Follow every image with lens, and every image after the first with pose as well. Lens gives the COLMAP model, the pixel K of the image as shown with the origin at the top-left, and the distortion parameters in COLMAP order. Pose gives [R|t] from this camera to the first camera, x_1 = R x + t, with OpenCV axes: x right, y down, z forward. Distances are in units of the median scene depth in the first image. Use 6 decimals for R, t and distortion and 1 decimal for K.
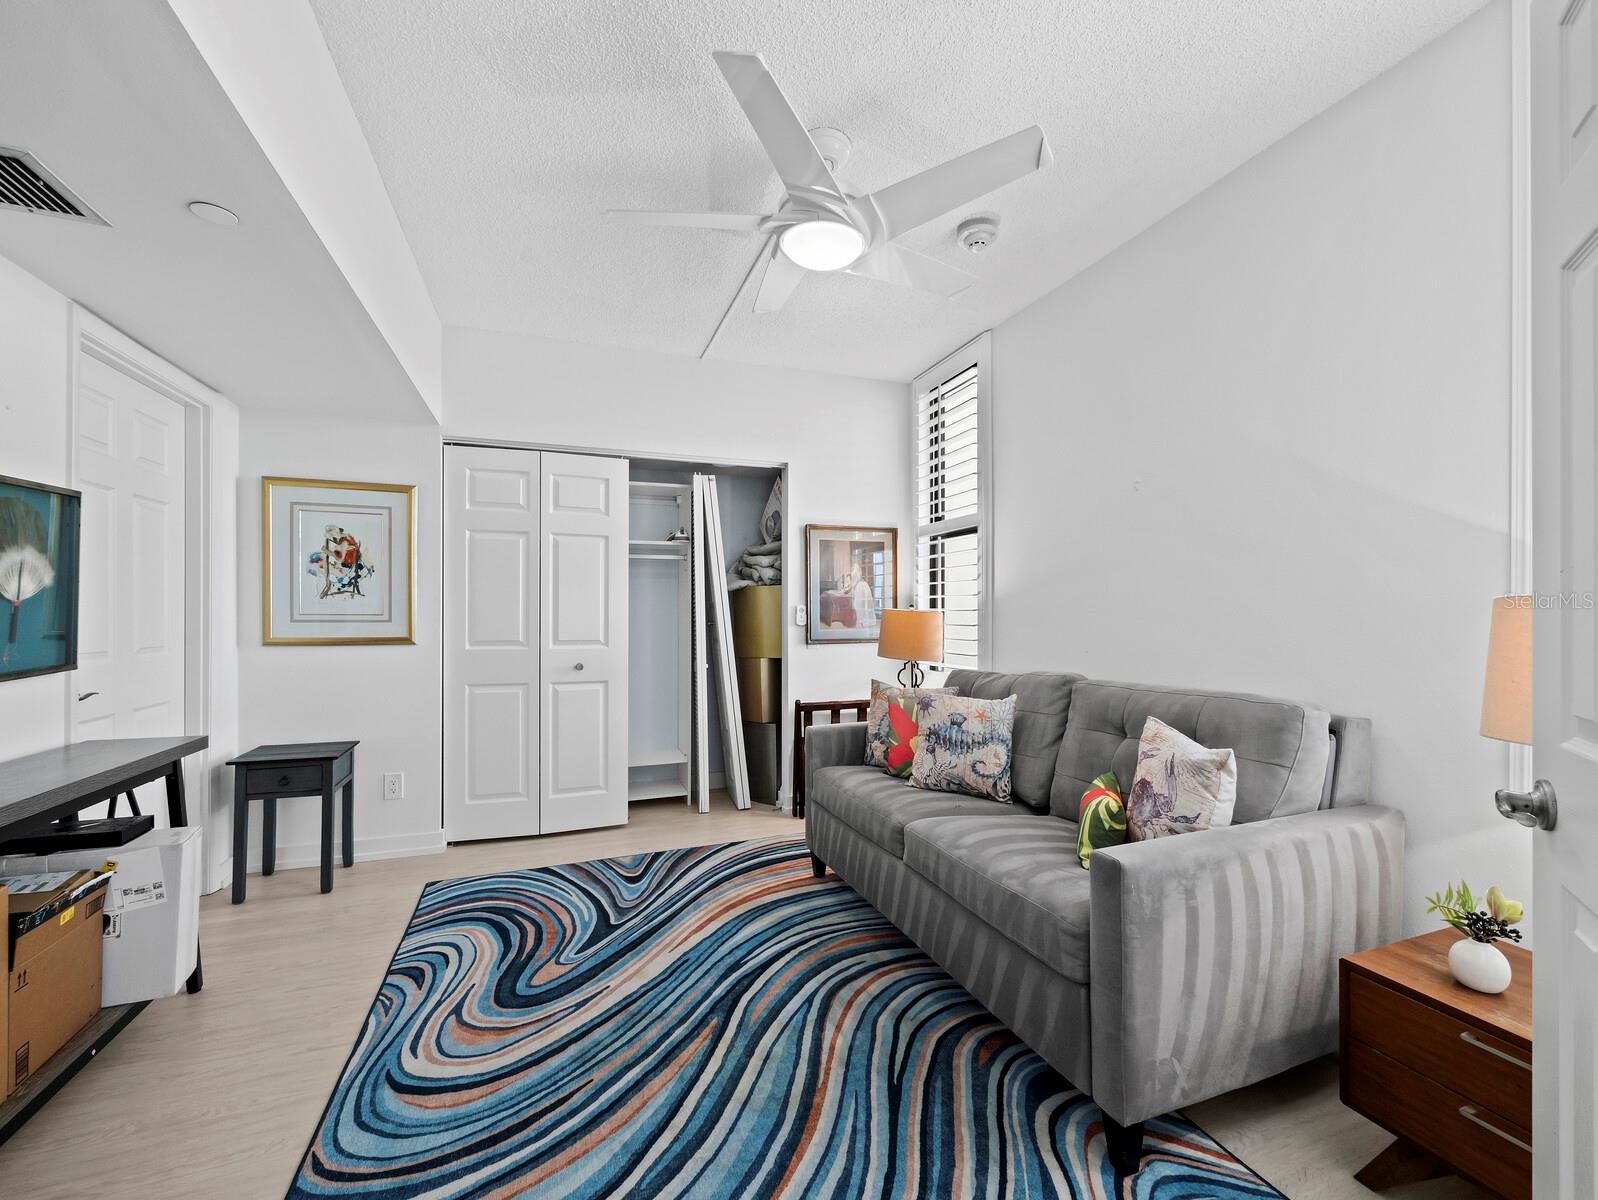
lens RADIAL K [[662.5, 0, 804.0], [0, 662.5, 602.7], [0, 0, 1]] dist [-0.001774, 0.000025]
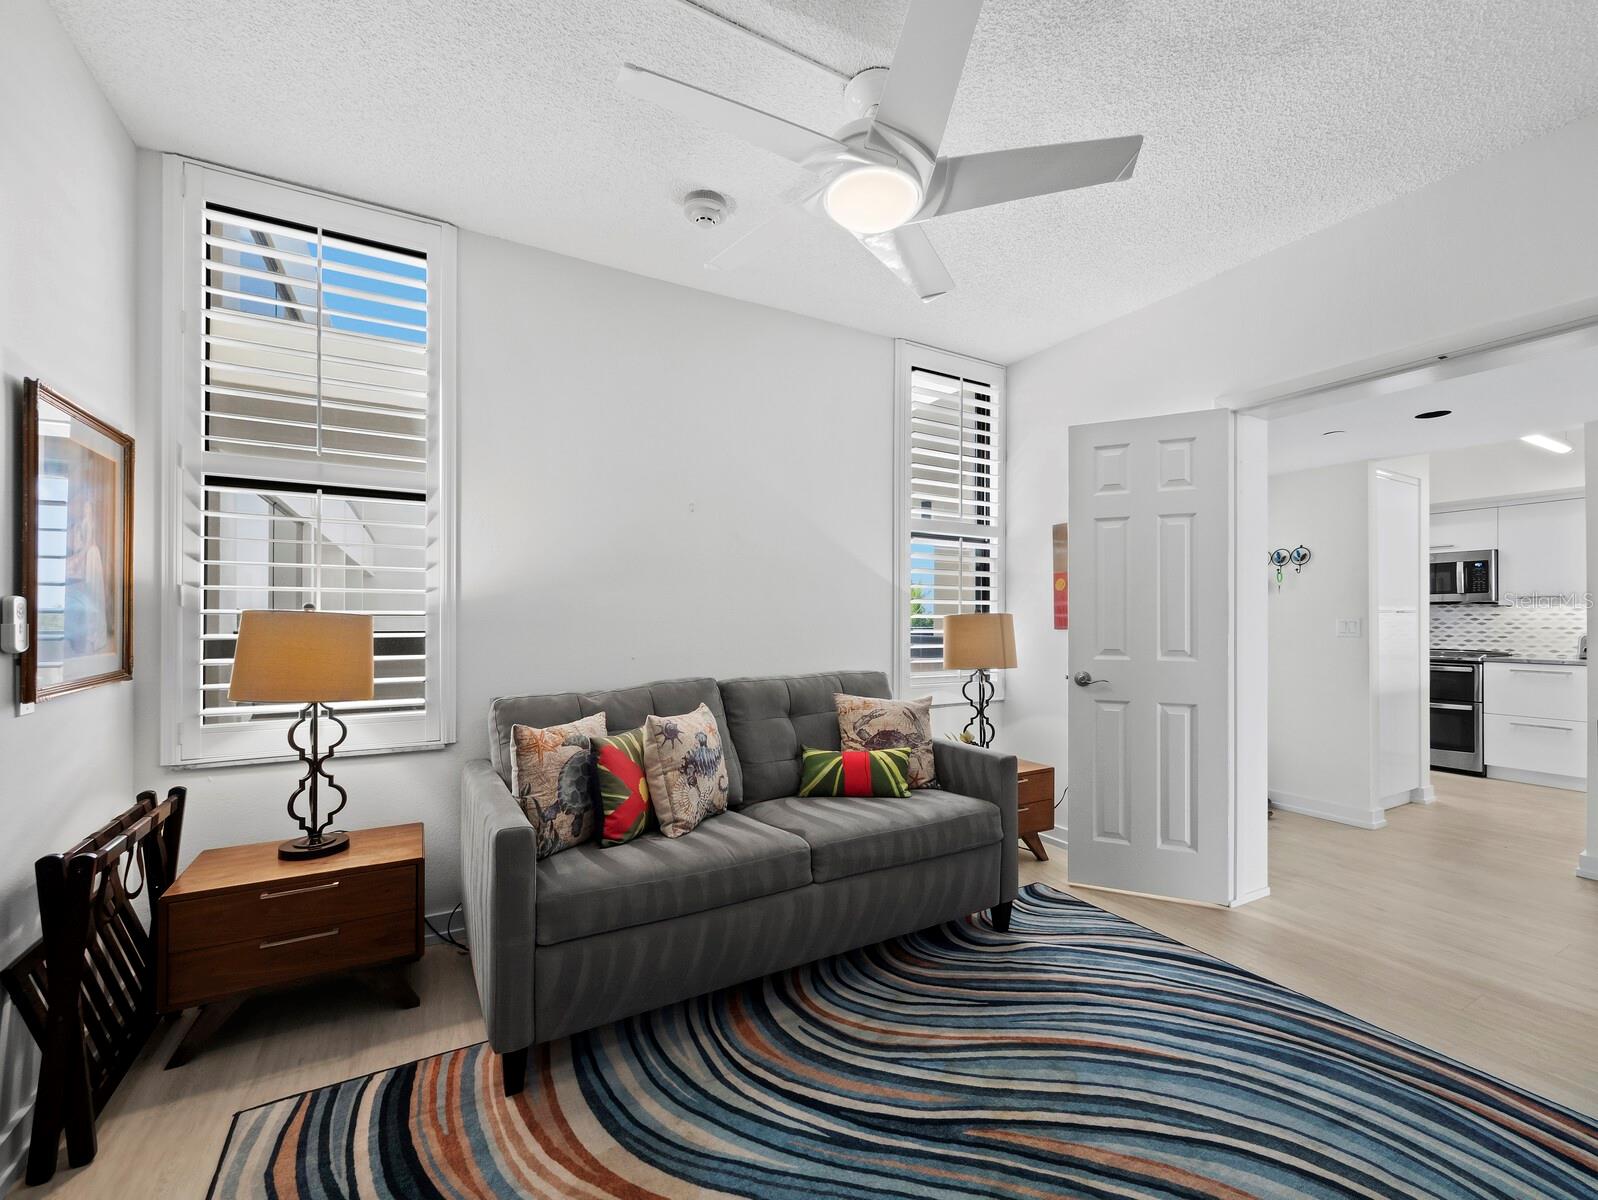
lens RADIAL K [[679.9, 0, 803.5], [0, 679.9, 620.9], [0, 0, 1]] dist [-0.000451, -0.000031]
pose [[-0.160685, 0.000901, 0.987005, -0.930750], [-0.019455, 0.999802, -0.004080, 0.025722], [-0.986814, -0.019858, -0.160636, 1.374470]]
